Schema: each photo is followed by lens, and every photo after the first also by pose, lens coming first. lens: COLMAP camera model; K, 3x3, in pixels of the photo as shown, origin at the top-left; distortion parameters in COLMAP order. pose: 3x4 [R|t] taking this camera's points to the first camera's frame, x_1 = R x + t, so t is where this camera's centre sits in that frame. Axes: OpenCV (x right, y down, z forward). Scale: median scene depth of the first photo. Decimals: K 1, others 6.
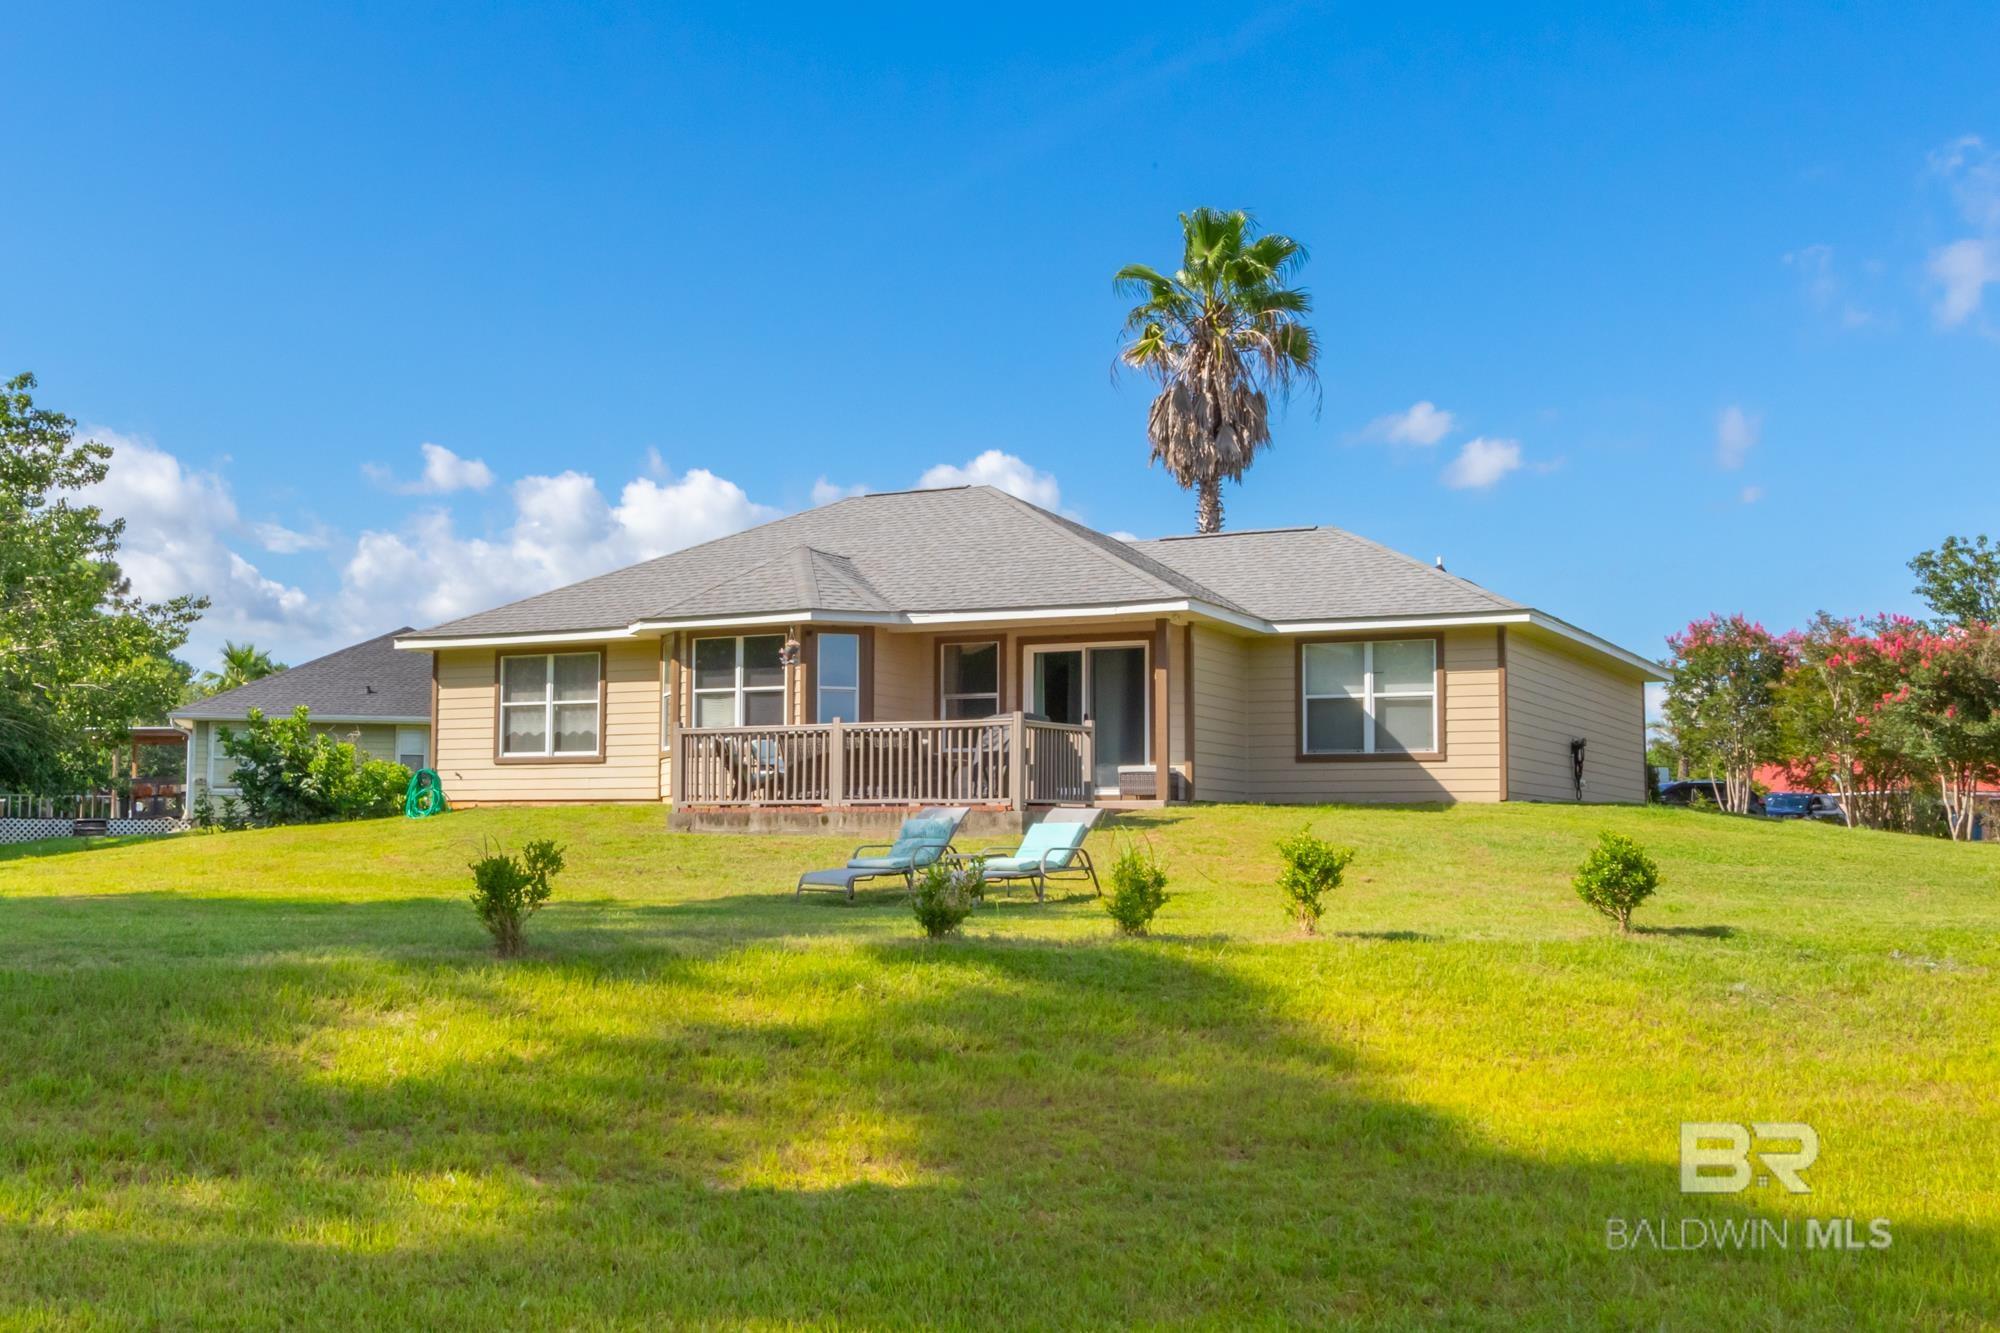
lens RADIAL K [[2064.9, 0, 1000.0], [0, 2064.9, 666.5], [0, 0, 1]] dist [0.005949, 0.010091]
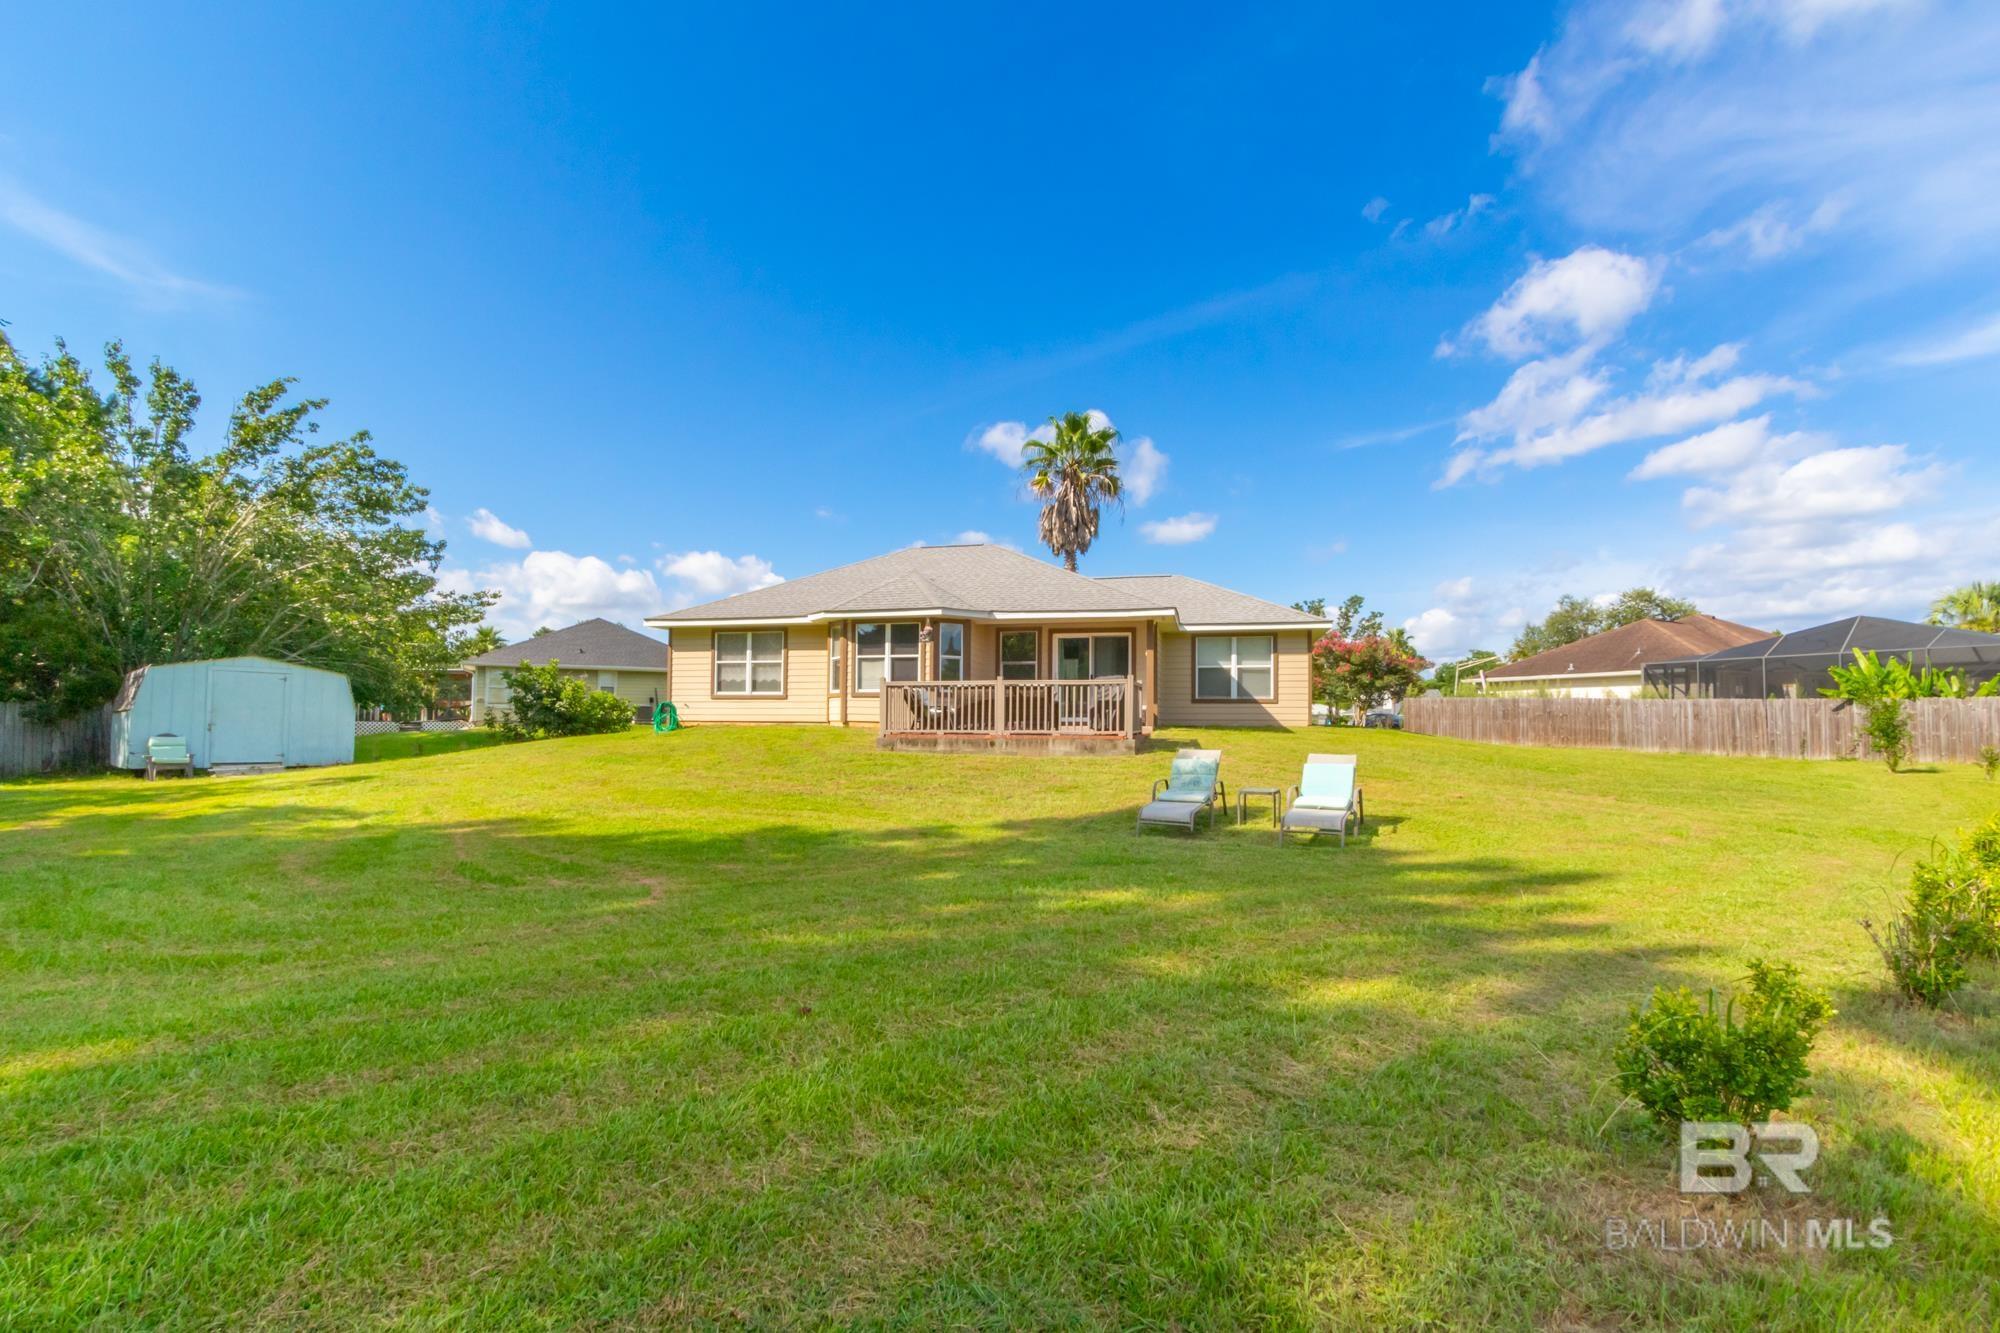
lens RADIAL K [[852.1, 0, 1038.8], [0, 852.1, 709.7], [0, 0, 1]] dist [0.003018, 0.000119]
pose [[0.972021, 0.006115, 0.234813, -0.158978], [-0.022851, 0.997381, 0.068622, 0.003990], [-0.233779, -0.072068, 0.969615, 0.302435]]
